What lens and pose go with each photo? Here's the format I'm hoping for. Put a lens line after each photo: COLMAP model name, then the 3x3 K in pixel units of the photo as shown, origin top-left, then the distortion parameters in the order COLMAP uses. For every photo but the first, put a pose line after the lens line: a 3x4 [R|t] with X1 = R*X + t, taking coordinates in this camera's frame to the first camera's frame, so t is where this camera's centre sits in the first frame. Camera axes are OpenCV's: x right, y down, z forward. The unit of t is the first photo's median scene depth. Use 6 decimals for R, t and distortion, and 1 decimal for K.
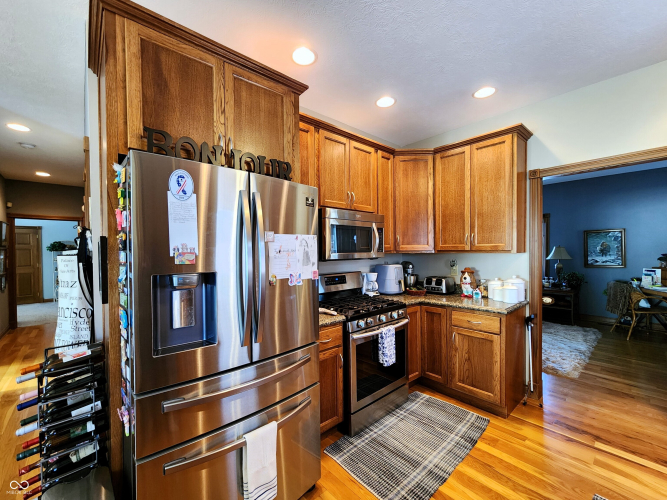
lens RADIAL K [[282.3, 0, 331.7], [0, 282.3, 253.7], [0, 0, 1]] dist [0.002062, -0.000319]
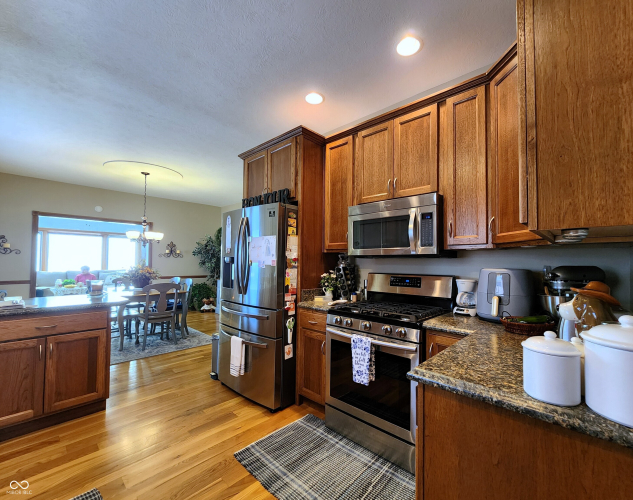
lens RADIAL K [[275.2, 0, 321.8], [0, 275.2, 253.1], [0, 0, 1]] dist [0.000121, 0.000465]
pose [[0.092540, -0.021183, -0.995484, 0.979474], [-0.023786, 0.999441, -0.023478, 0.037784], [0.995425, 0.025851, 0.091985, 0.793642]]
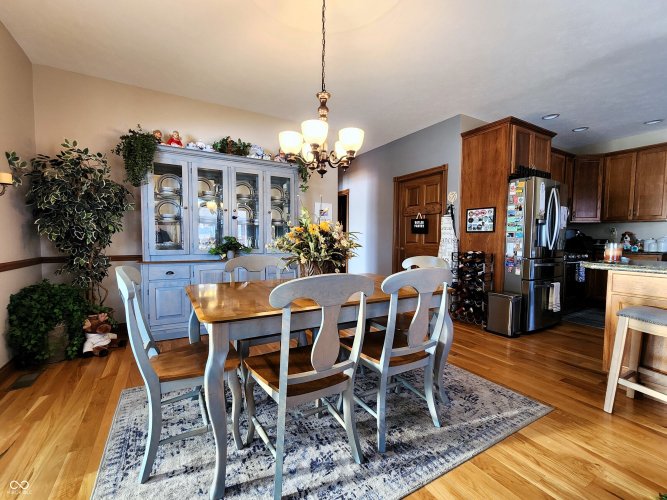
lens RADIAL K [[282.3, 0, 334.3], [0, 282.3, 253.6], [0, 0, 1]] dist [0.002062, -0.000319]
pose [[0.975959, 0.021938, -0.216849, -0.917856], [-0.013397, 0.999078, 0.040779, 0.160356], [0.217543, -0.036894, 0.975353, -1.050589]]
